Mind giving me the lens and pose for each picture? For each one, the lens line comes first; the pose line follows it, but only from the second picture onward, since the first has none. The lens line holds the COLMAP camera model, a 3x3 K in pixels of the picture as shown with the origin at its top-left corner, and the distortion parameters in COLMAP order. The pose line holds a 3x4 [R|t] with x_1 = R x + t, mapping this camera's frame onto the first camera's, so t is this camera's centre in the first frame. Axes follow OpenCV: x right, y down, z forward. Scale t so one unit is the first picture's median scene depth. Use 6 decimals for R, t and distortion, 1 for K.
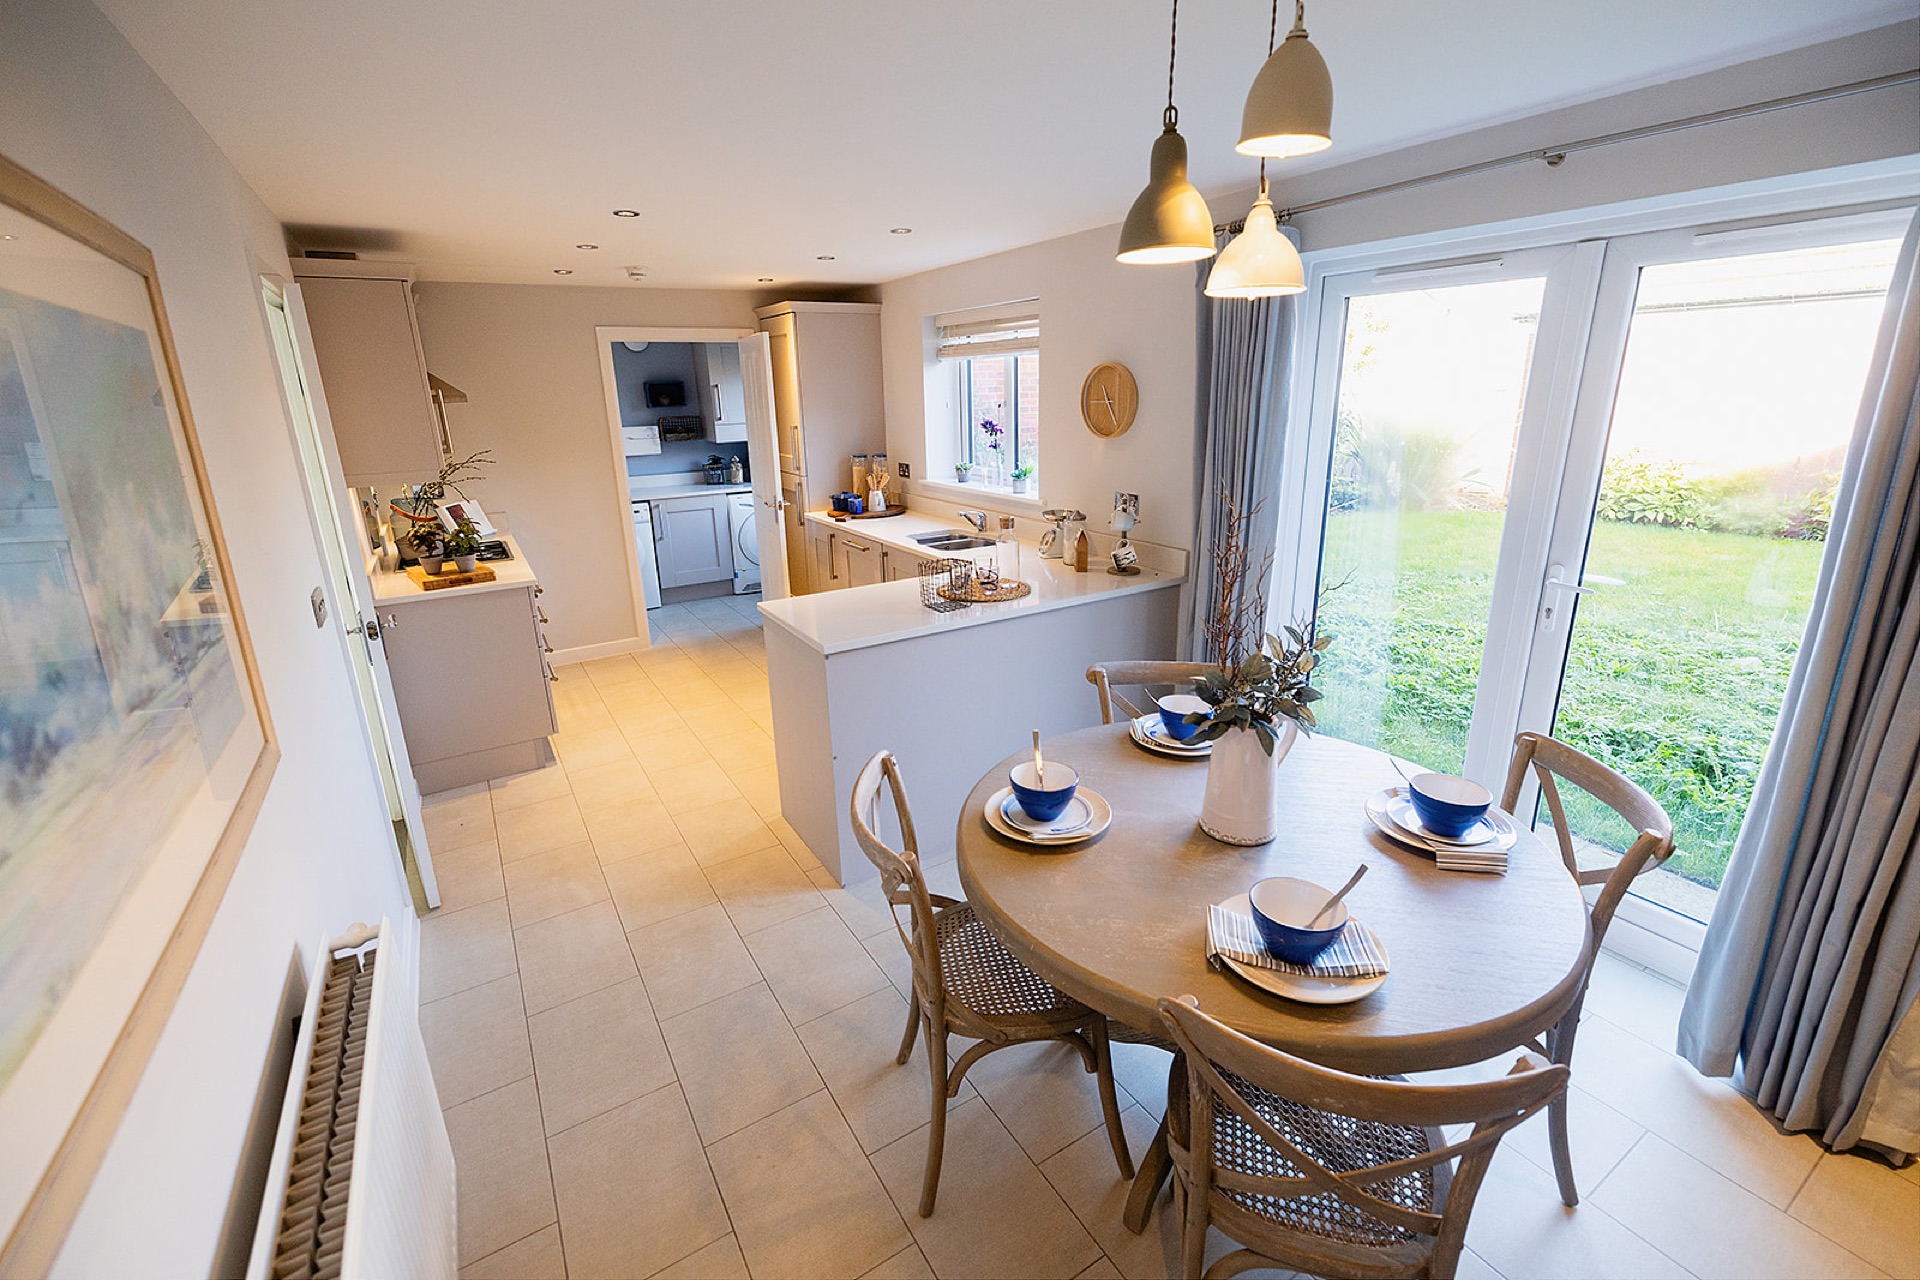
lens RADIAL K [[824.5, 0, 972.1], [0, 824.5, 630.5], [0, 0, 1]] dist [-0.004942, -0.000252]
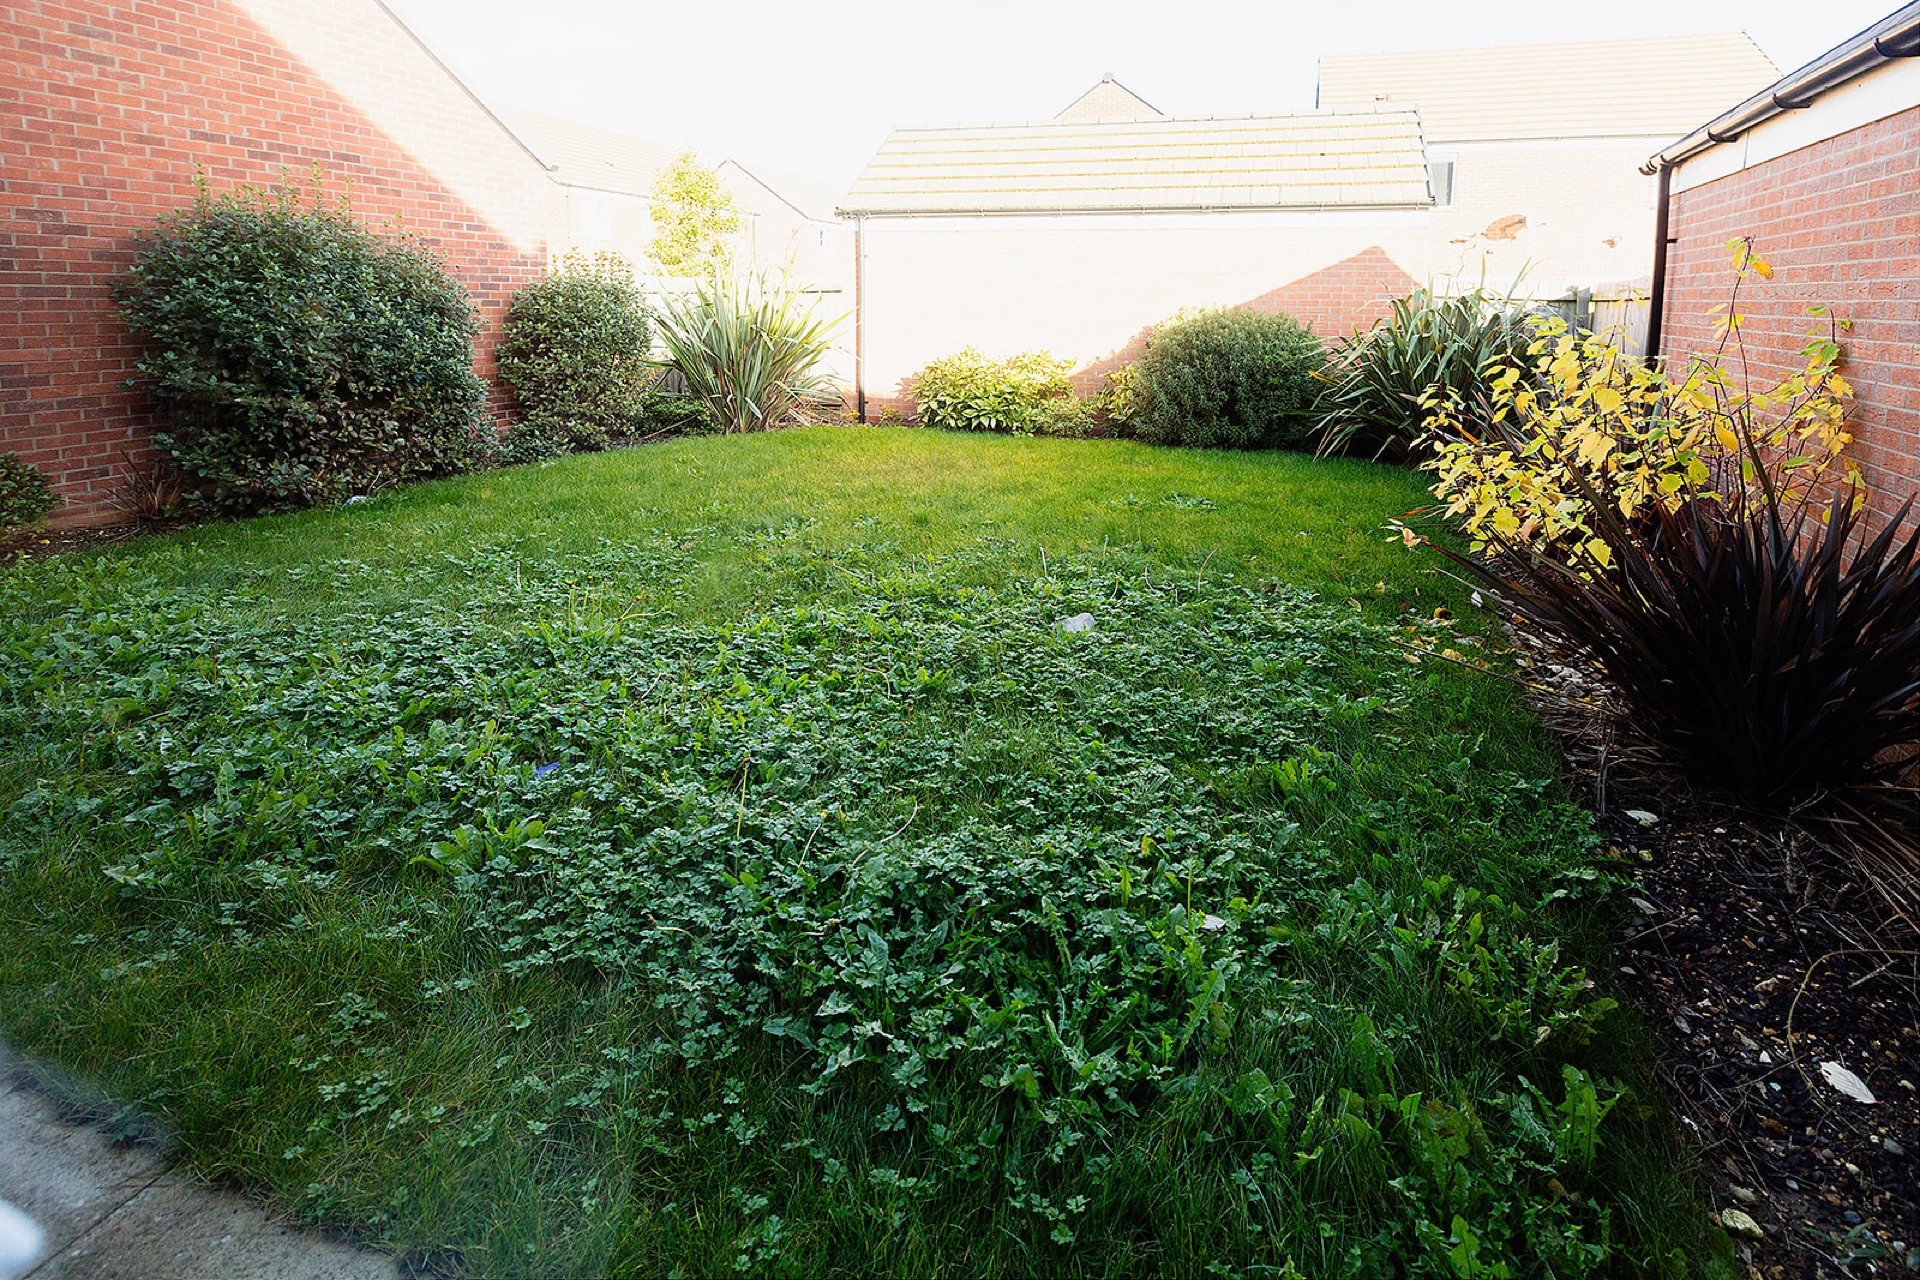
lens RADIAL K [[824.5, 0, 961.9], [0, 824.5, 638.7], [0, 0, 1]] dist [-0.004942, -0.000252]
pose [[0.805766, -0.199646, 0.557568, 0.206456], [0.144468, 0.979286, 0.141871, -0.031418], [-0.574343, -0.033764, 0.817918, 0.211238]]
